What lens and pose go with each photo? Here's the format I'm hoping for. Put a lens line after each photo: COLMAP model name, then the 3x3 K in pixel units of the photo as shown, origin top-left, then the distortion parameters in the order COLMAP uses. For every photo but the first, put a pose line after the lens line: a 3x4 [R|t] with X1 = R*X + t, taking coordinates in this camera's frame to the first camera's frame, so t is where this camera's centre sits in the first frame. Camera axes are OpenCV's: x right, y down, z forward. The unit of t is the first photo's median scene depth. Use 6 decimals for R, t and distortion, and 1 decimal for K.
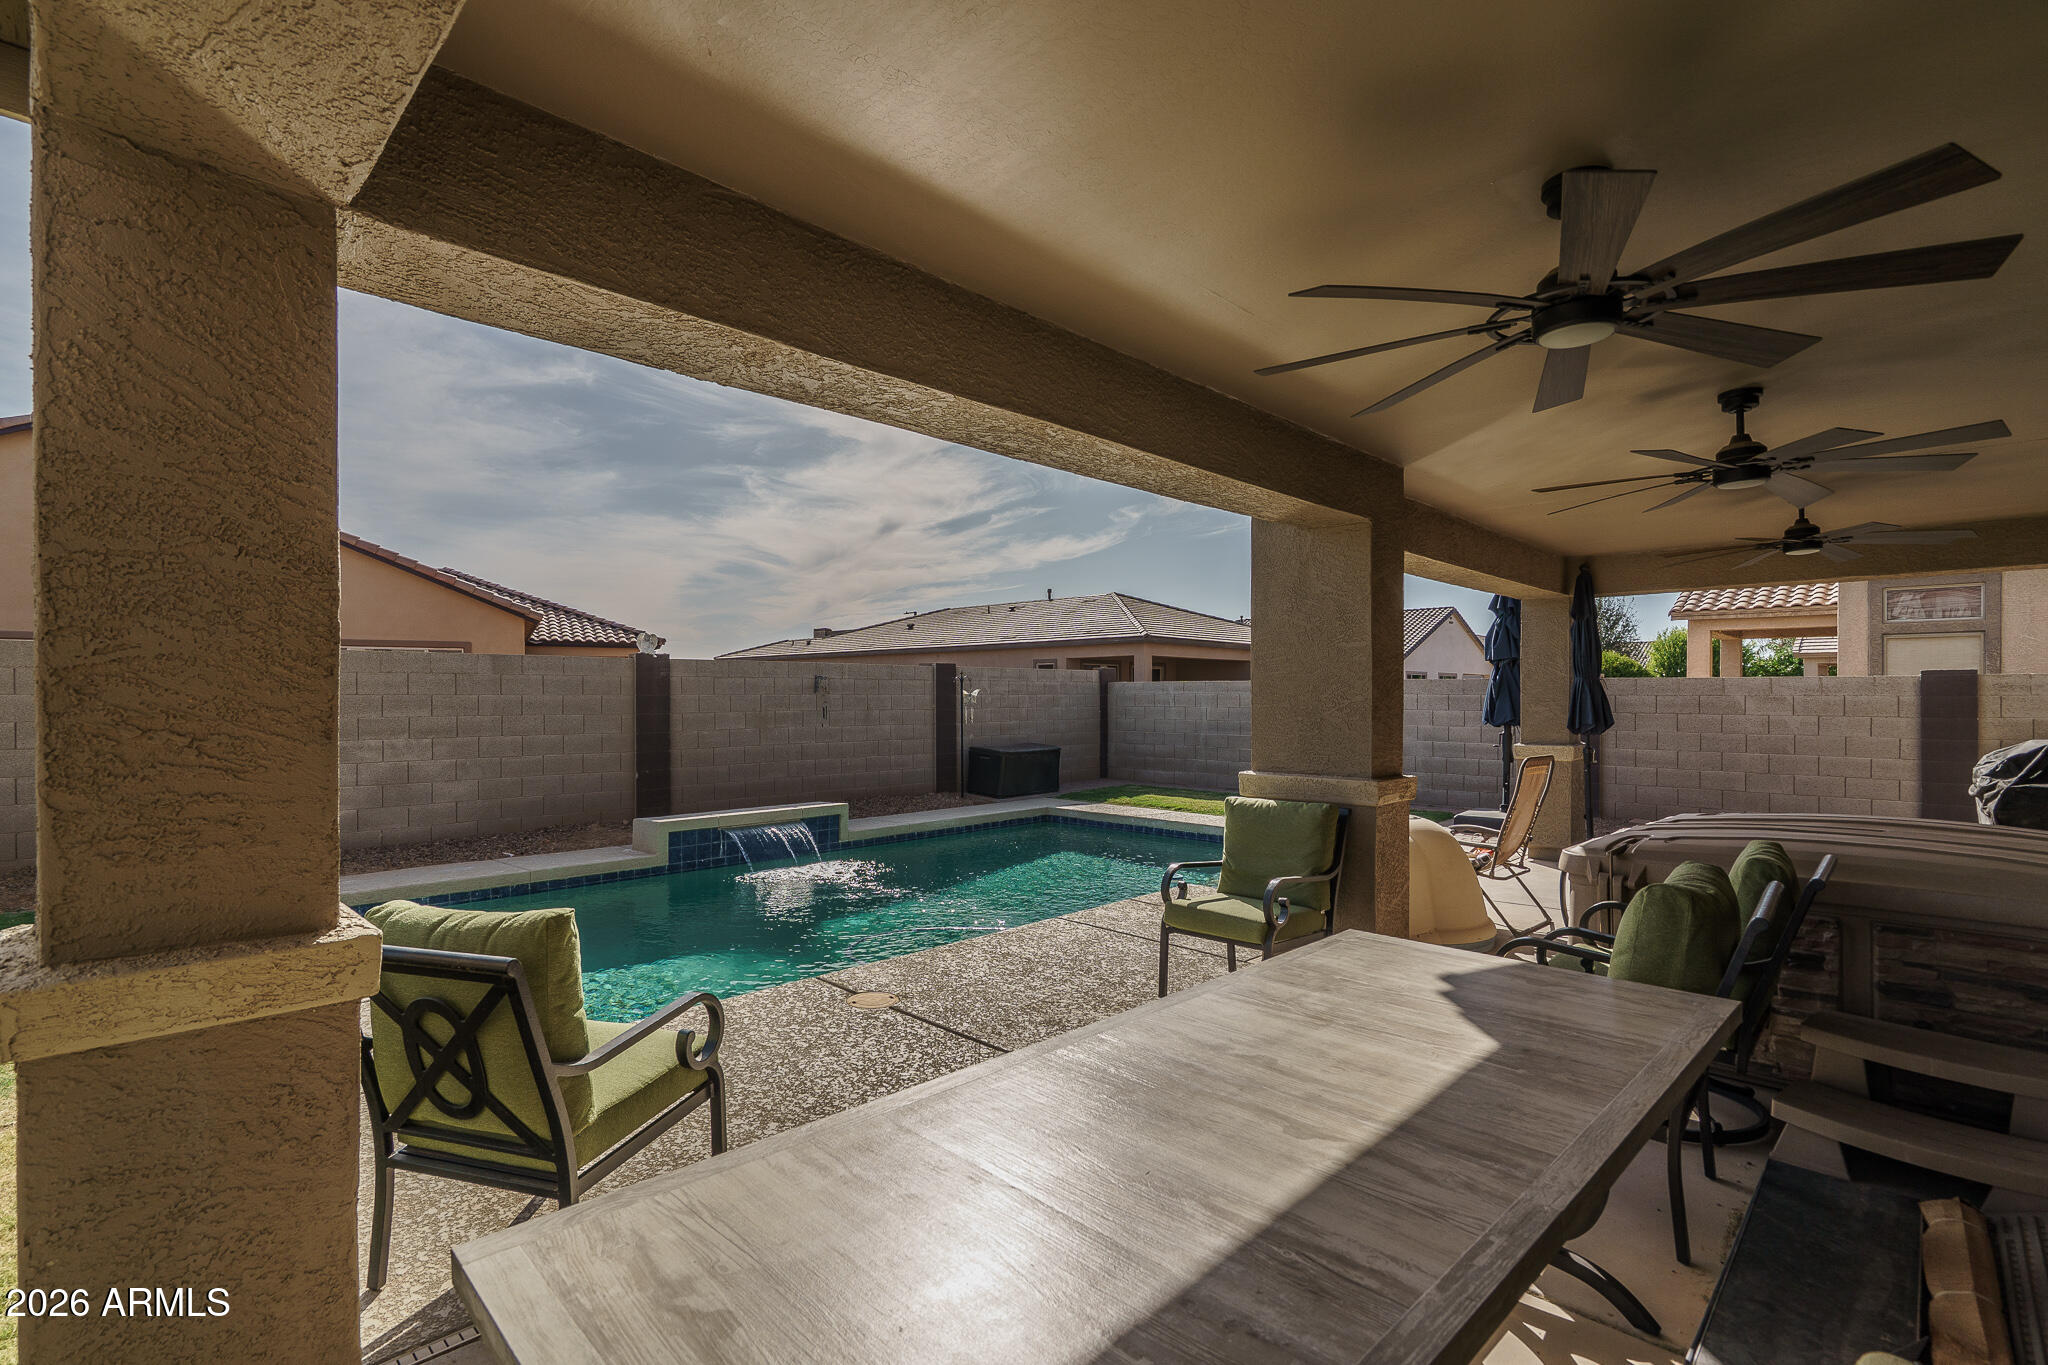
lens RADIAL K [[945.3, 0, 1014.4], [0, 945.3, 689.1], [0, 0, 1]] dist [-0.003876, 0.000850]
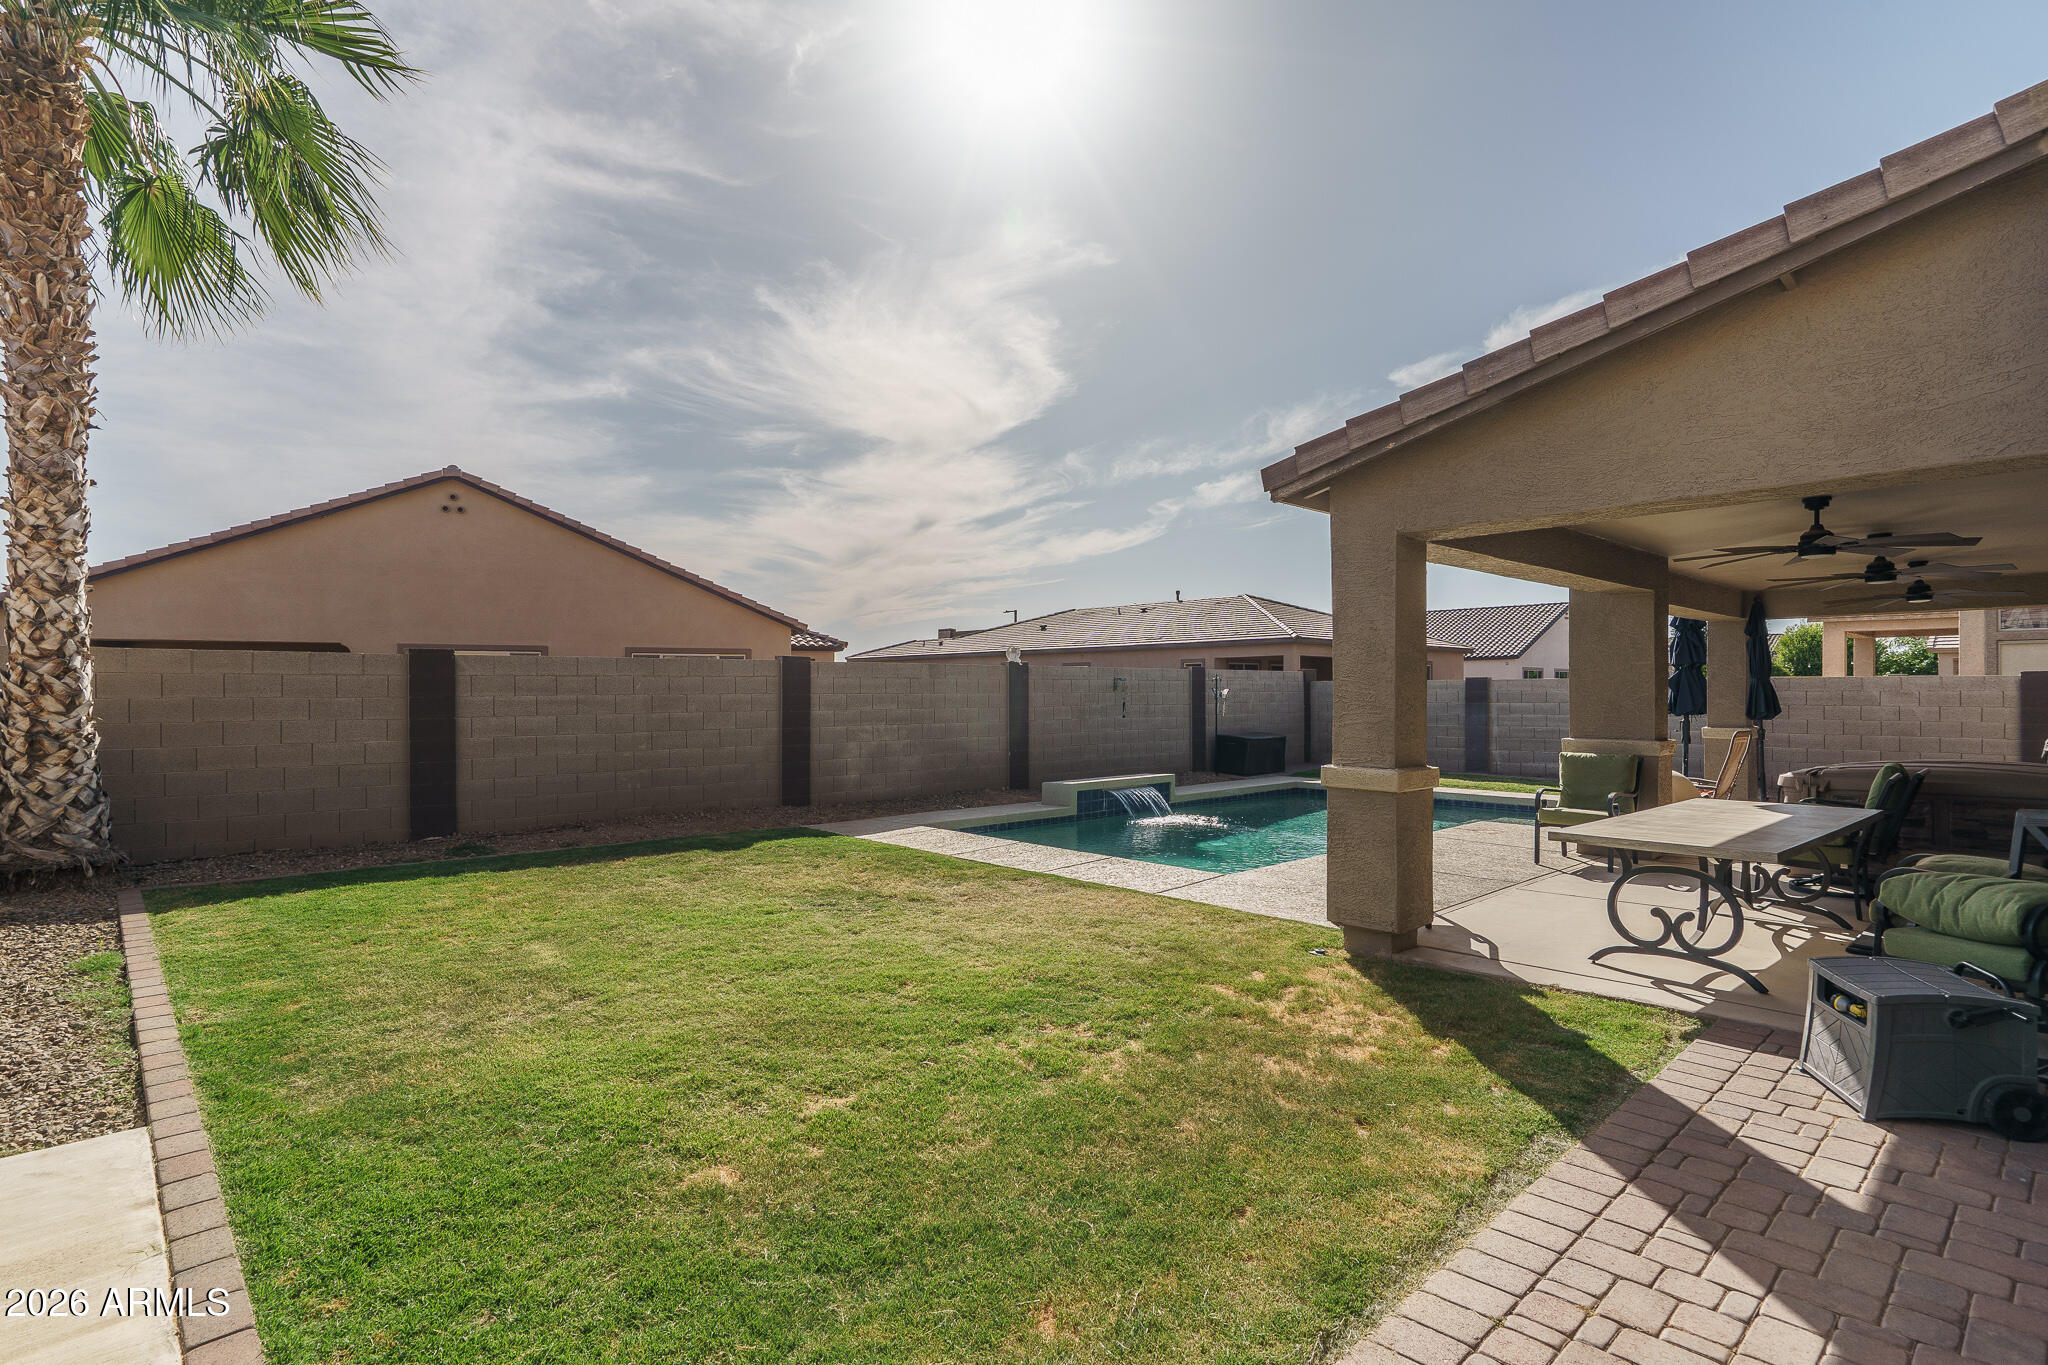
lens RADIAL K [[992.6, 0, 1017.7], [0, 992.6, 678.7], [0, 0, 1]] dist [0.003707, -0.000374]
pose [[0.998583, -0.003631, -0.053089, -0.266207], [0.003222, 0.999965, -0.007776, -0.002802], [0.053116, 0.007594, 0.998559, -0.339581]]
